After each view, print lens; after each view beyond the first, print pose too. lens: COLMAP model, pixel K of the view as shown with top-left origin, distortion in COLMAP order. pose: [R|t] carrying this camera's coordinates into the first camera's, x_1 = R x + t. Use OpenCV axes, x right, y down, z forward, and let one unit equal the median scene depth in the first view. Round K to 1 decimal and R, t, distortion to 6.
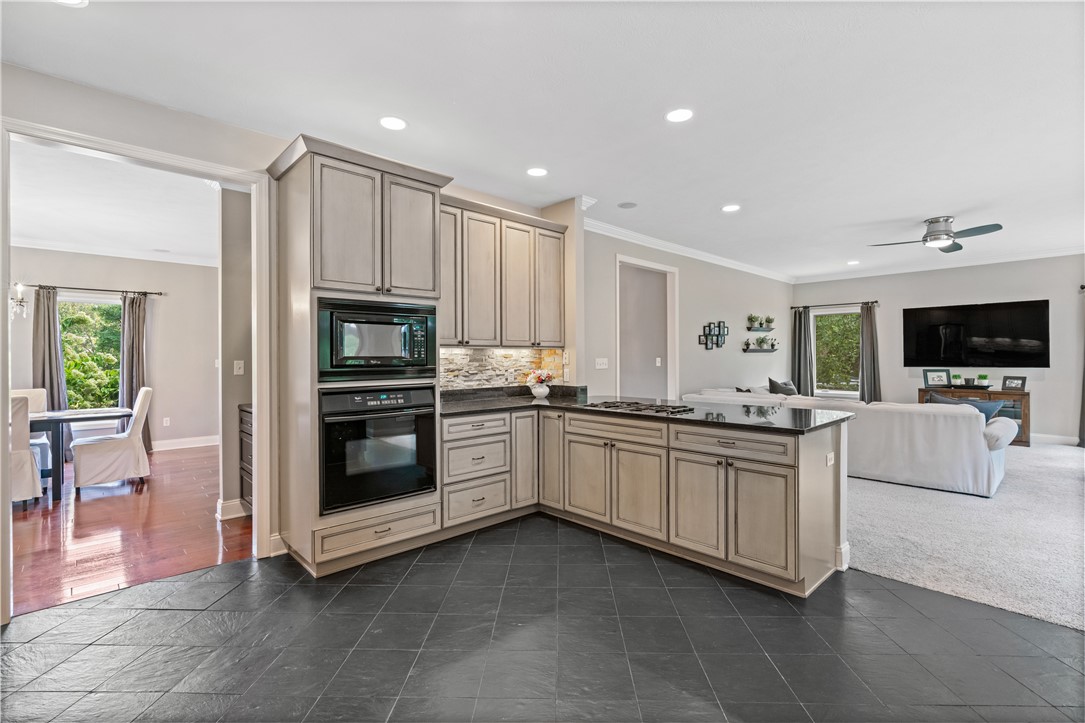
lens RADIAL K [[487.5, 0, 542.2], [0, 487.5, 357.0], [0, 0, 1]] dist [-0.008387, 0.005068]
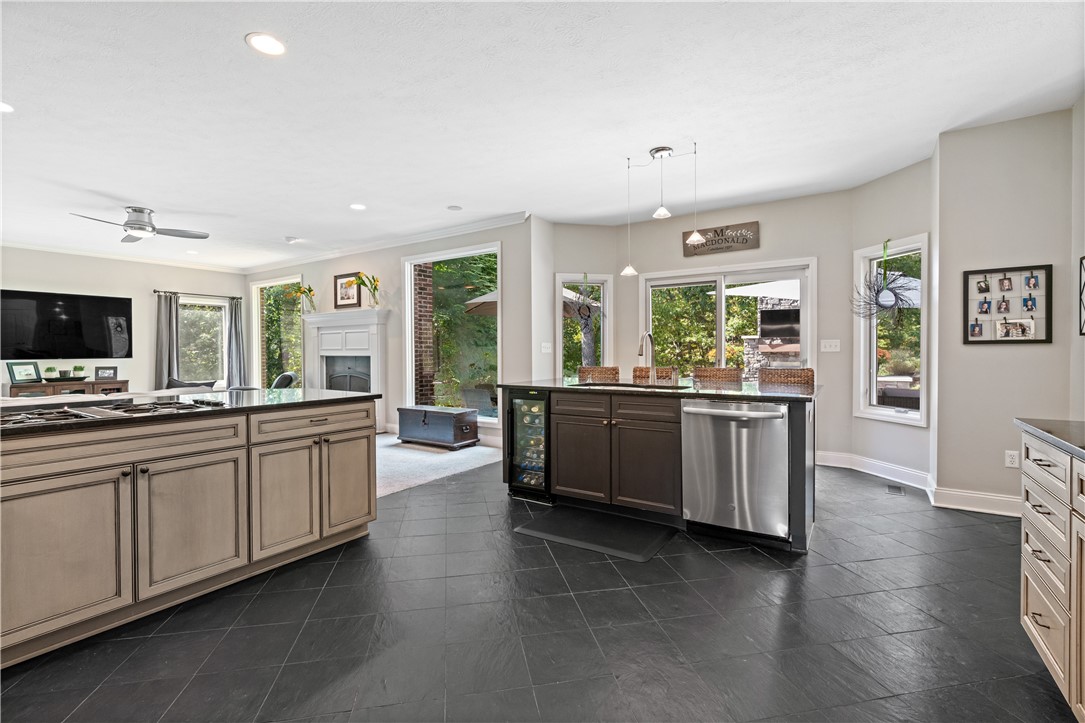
lens RADIAL K [[487.5, 0, 542.2], [0, 487.5, 353.4], [0, 0, 1]] dist [-0.008387, 0.005068]
pose [[-0.222381, 0.000456, 0.974960, -0.318970], [0.007149, 0.999974, 0.001163, 0.019405], [-0.974934, 0.007229, -0.222378, 0.359984]]
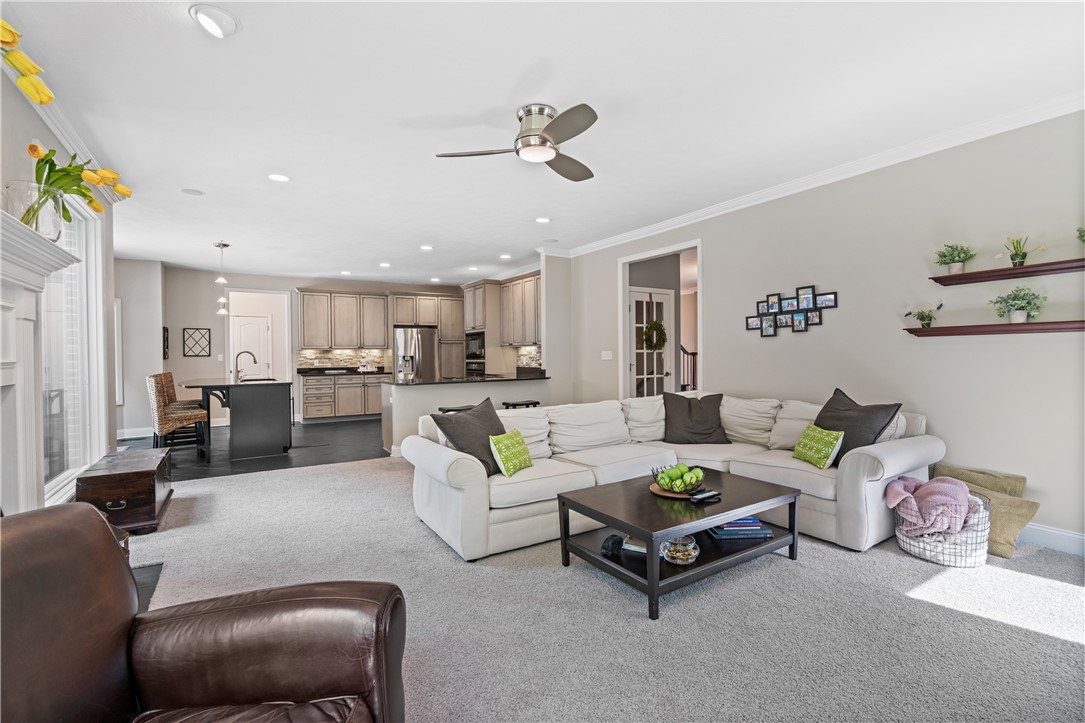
lens RADIAL K [[487.5, 0, 544.7], [0, 487.5, 359.3], [0, 0, 1]] dist [-0.008387, 0.005068]
pose [[-0.185666, 0.019907, -0.982411, 1.216946], [0.011916, 0.999767, 0.018006, -0.000475], [0.982541, -0.008363, -0.185860, 0.976995]]
